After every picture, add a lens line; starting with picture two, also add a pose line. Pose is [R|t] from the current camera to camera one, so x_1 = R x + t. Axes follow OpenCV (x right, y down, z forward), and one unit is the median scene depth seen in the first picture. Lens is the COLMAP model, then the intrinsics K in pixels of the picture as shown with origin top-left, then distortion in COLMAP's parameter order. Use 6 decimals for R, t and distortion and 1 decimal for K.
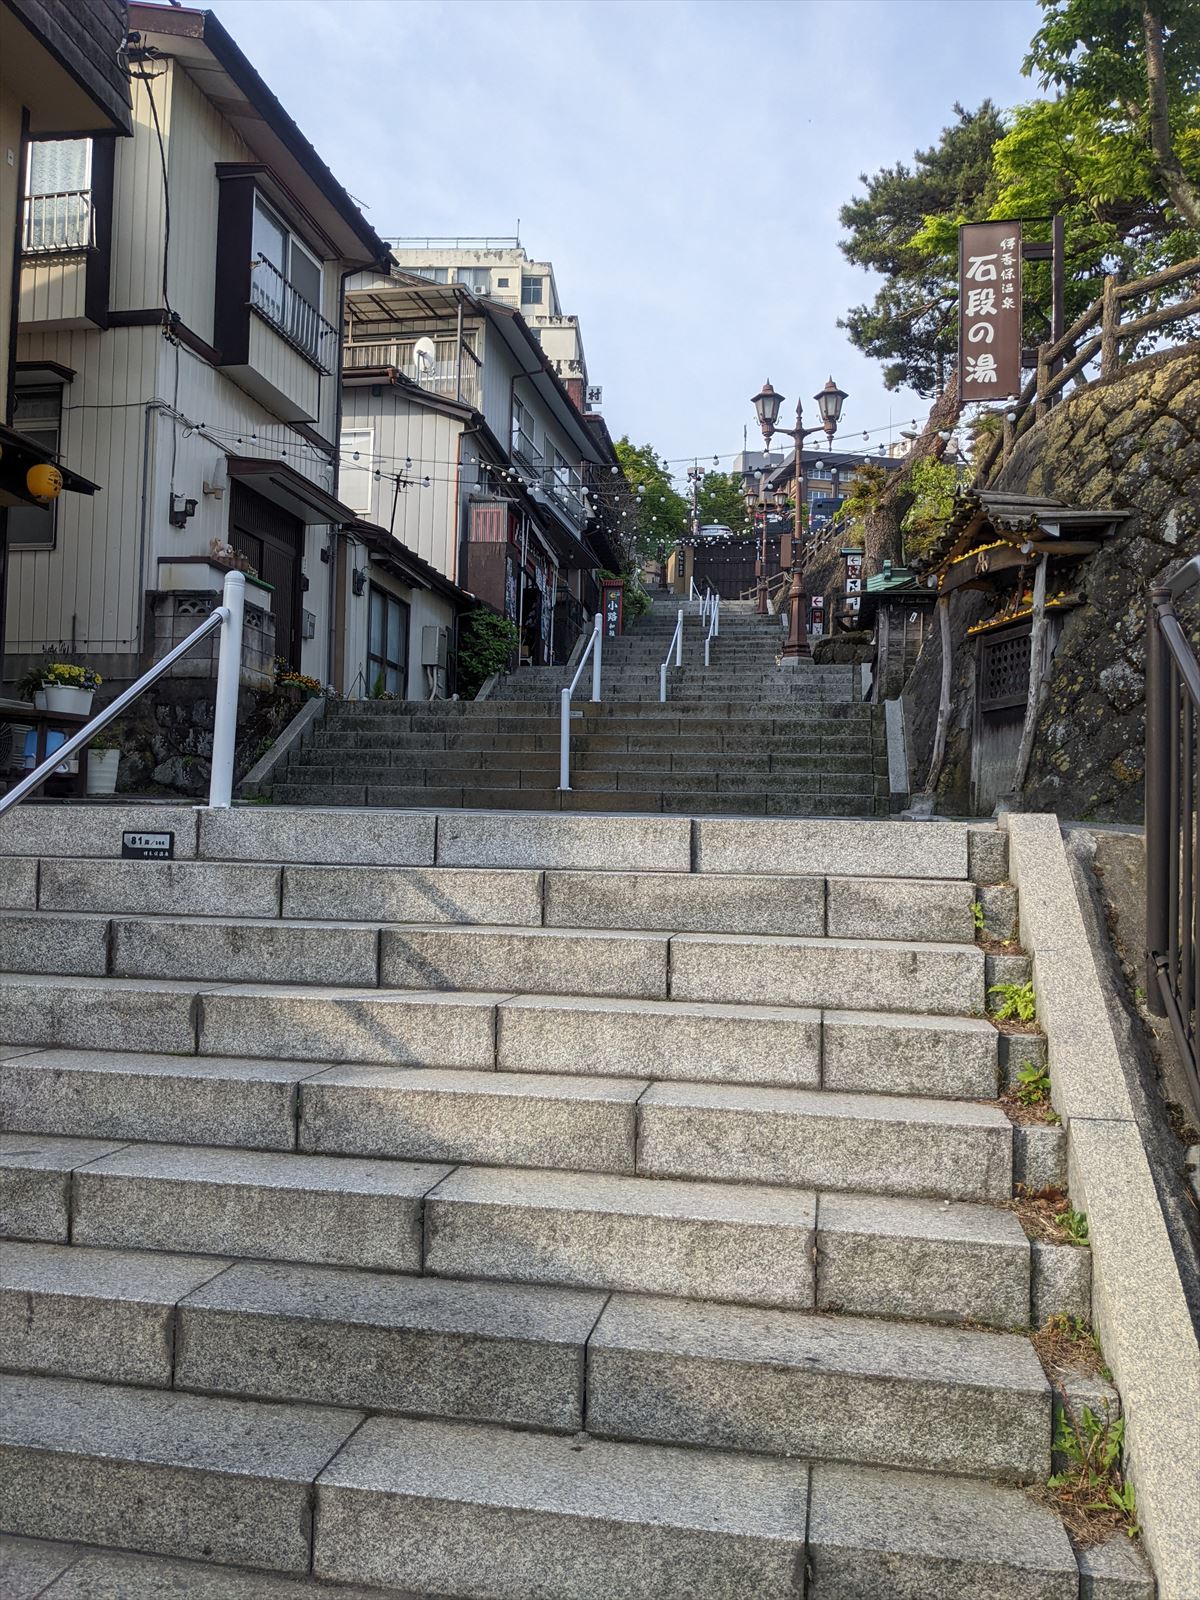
lens RADIAL K [[1243.3, 0, 600.0], [0, 1243.3, 800.0], [0, 0, 1]] dist [0.065525, -0.092287]
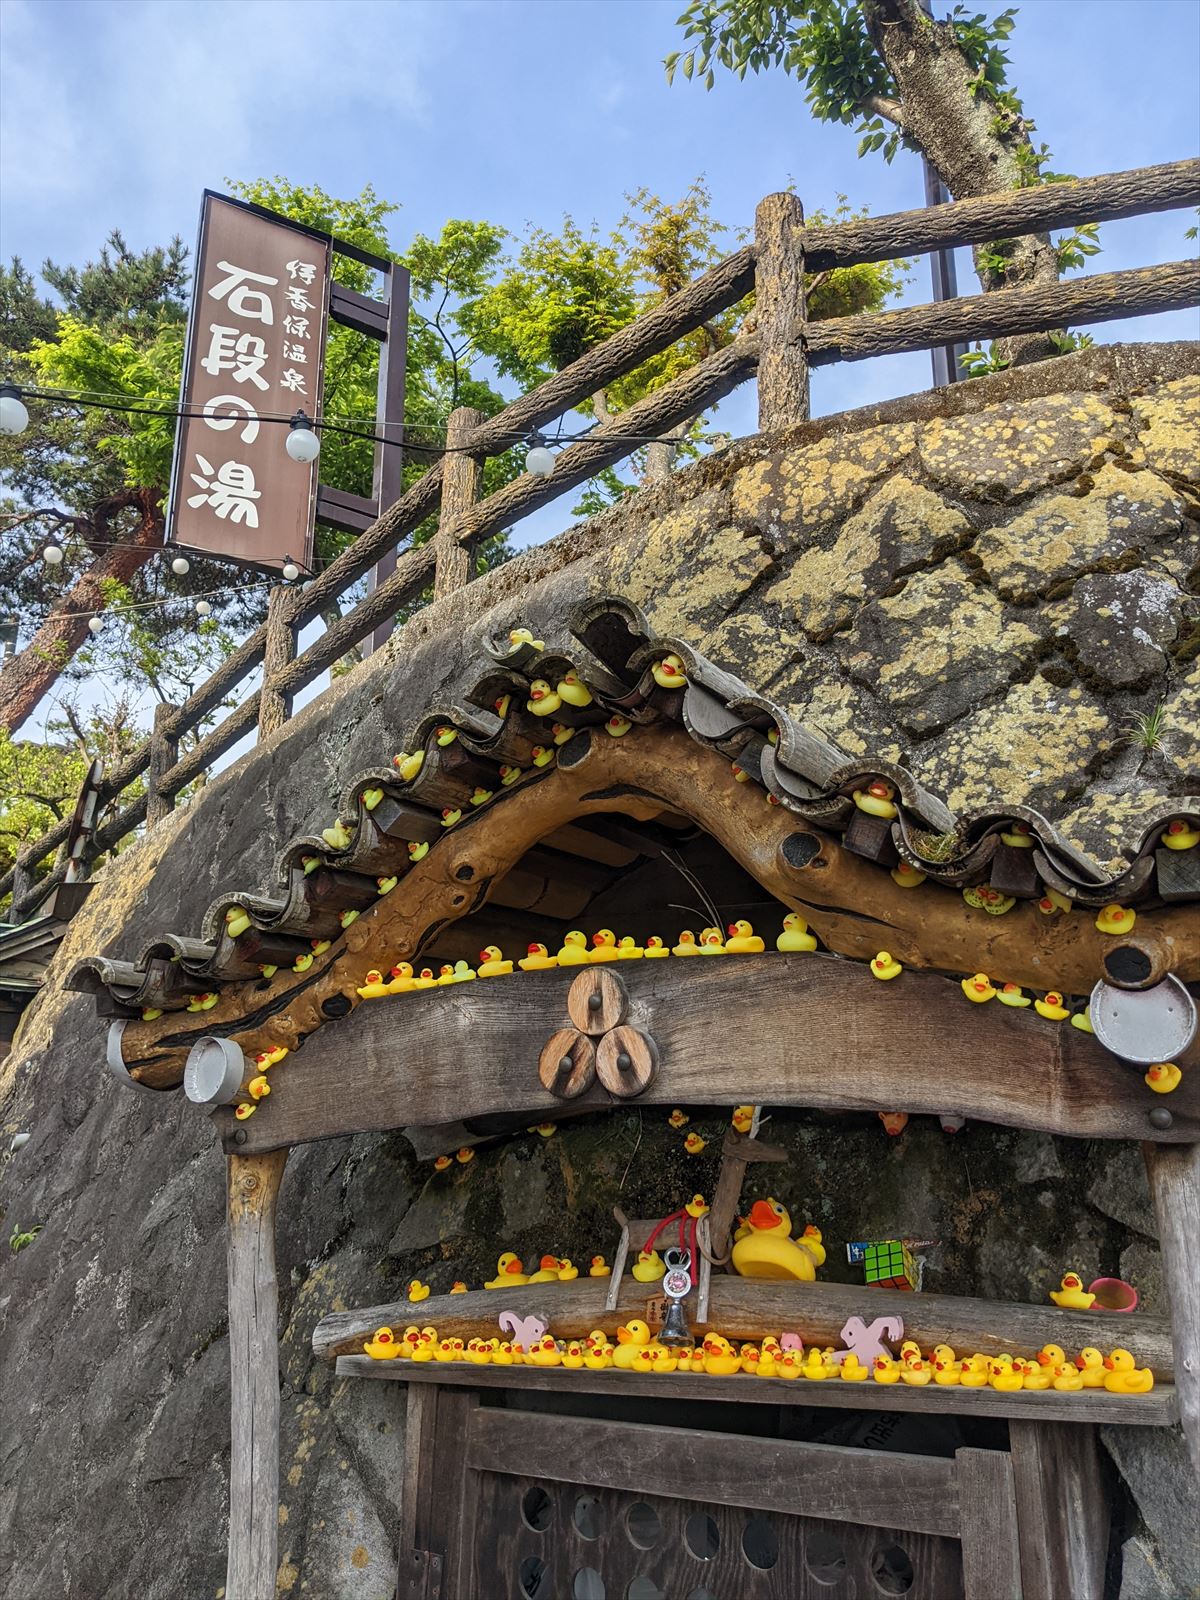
lens RADIAL K [[1243.3, 0, 600.0], [0, 1243.3, 800.0], [0, 0, 1]] dist [0.065525, -0.092287]
pose [[0.726901, 0.195071, 0.658455, 0.136662], [-0.008137, 0.961188, -0.275775, -0.126256], [-0.686695, 0.195103, 0.700275, 0.636052]]
